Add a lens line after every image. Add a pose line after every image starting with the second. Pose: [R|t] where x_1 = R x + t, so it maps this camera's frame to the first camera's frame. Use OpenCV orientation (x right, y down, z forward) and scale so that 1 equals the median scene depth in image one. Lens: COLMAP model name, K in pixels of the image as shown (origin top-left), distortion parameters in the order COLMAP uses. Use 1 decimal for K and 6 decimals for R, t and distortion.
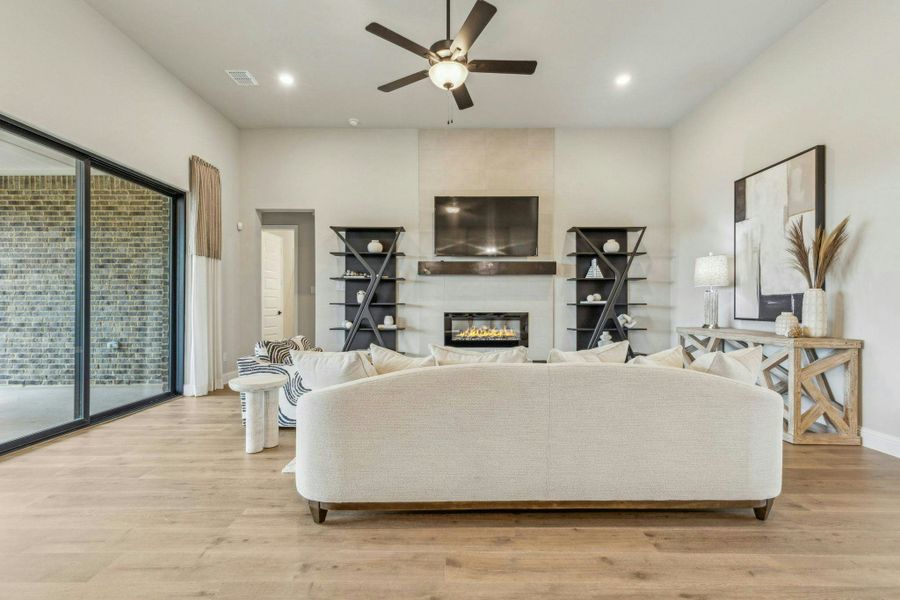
lens RADIAL K [[410.9, 0, 448.0], [0, 410.9, 306.1], [0, 0, 1]] dist [0.009070, -0.000813]
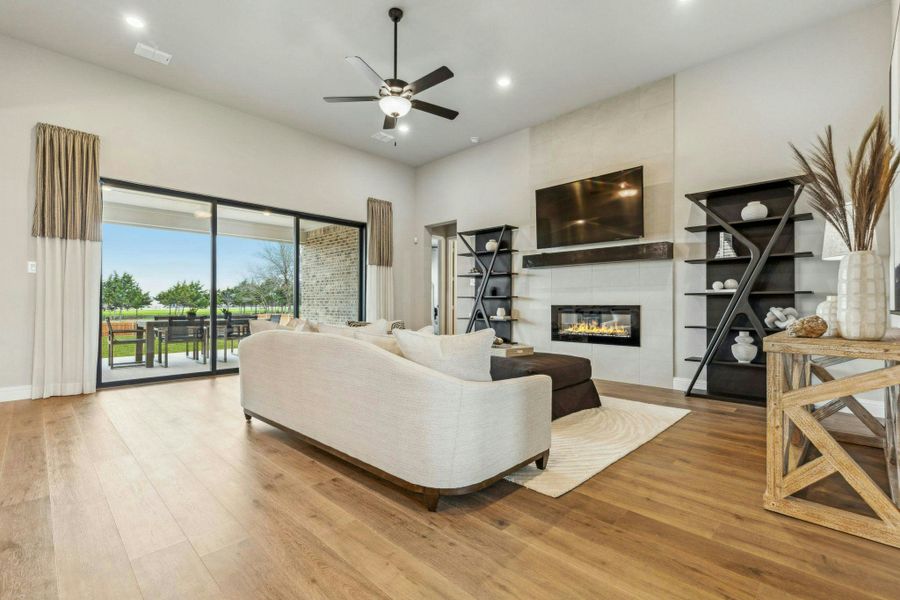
lens RADIAL K [[410.9, 0, 446.7], [0, 410.9, 299.1], [0, 0, 1]] dist [0.009070, -0.000813]
pose [[0.713072, -0.008721, -0.701037, 0.511272], [-0.004649, 0.999842, -0.017166, 0.019523], [0.701076, 0.015500, 0.712918, 0.126081]]
